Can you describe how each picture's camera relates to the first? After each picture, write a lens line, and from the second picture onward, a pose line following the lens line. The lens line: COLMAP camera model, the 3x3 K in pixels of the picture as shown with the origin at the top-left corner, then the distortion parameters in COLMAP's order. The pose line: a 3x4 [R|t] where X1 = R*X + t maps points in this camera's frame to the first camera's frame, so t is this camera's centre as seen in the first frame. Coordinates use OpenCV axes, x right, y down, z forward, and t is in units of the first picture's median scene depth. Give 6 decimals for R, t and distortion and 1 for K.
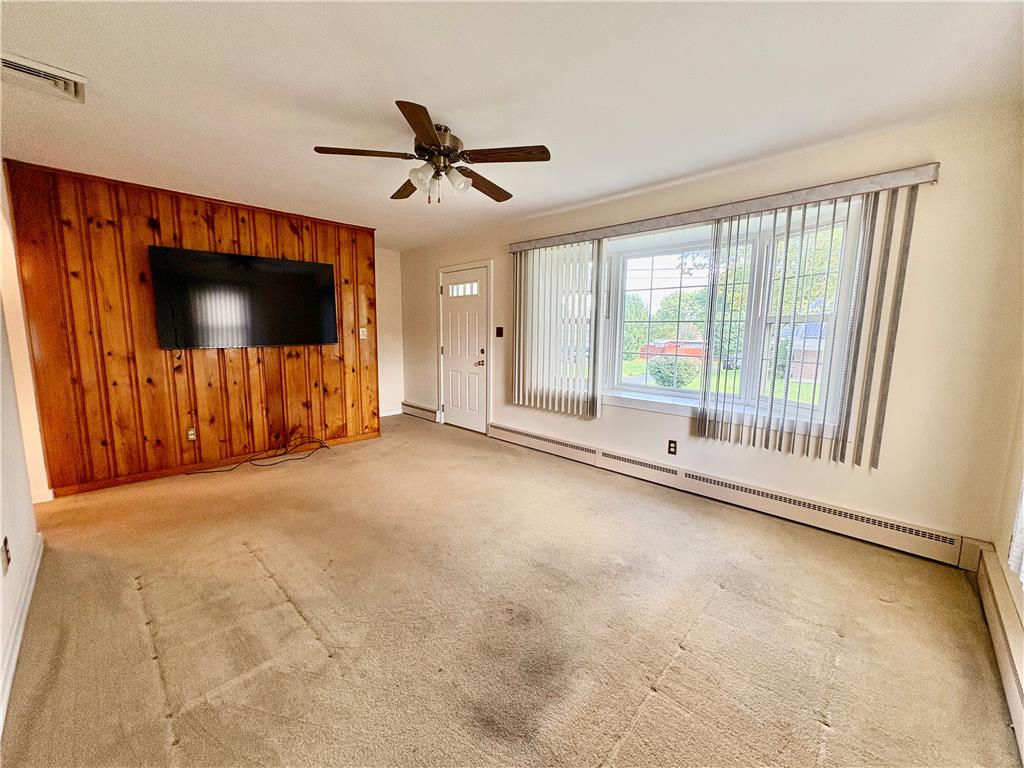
lens RADIAL K [[406.6, 0, 511.7], [0, 406.6, 385.5], [0, 0, 1]] dist [-0.000748, 0.000210]
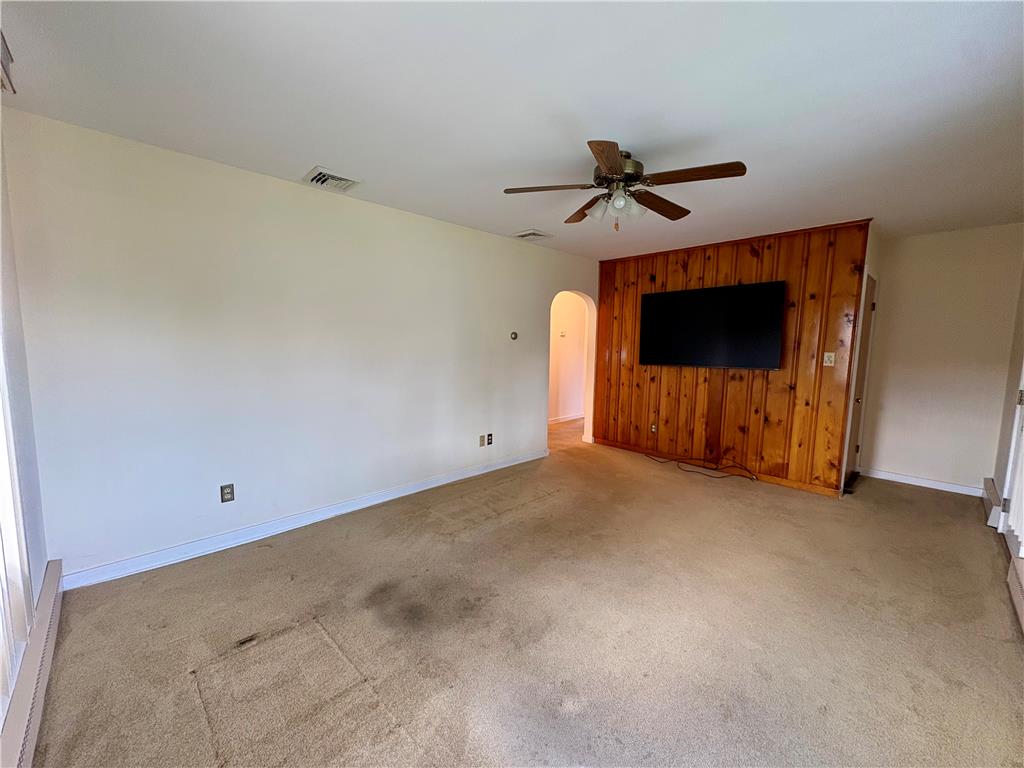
lens RADIAL K [[412.4, 0, 516.9], [0, 412.4, 386.3], [0, 0, 1]] dist [0.000012, 0.000068]
pose [[-0.024027, 0.100134, -0.994684, 0.534544], [-0.148474, 0.983579, 0.102603, -0.083438], [0.988624, 0.150149, -0.008765, 0.506233]]
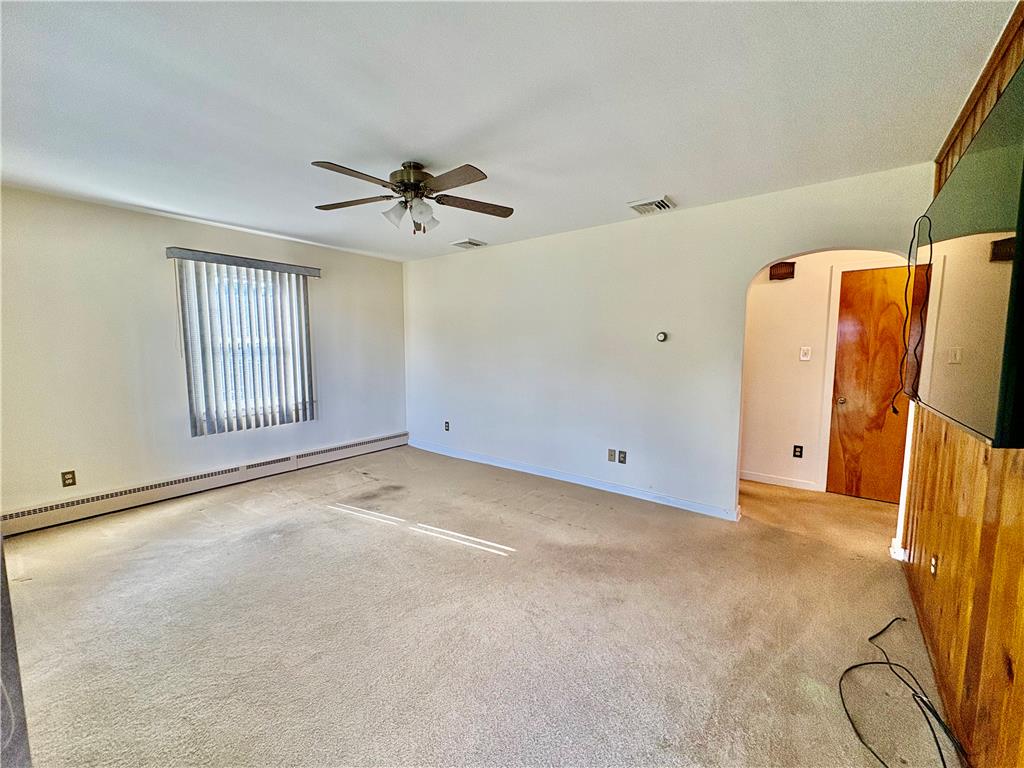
lens RADIAL K [[394.7, 0, 512.0], [0, 394.7, 384.0], [0, 0, 1]] dist [-0.000210, 0.000035]
pose [[-0.994931, 0.001005, -0.100559, -0.210624], [-0.021139, 0.975519, 0.218896, -0.182732], [0.098317, 0.219912, -0.970553, 1.283905]]
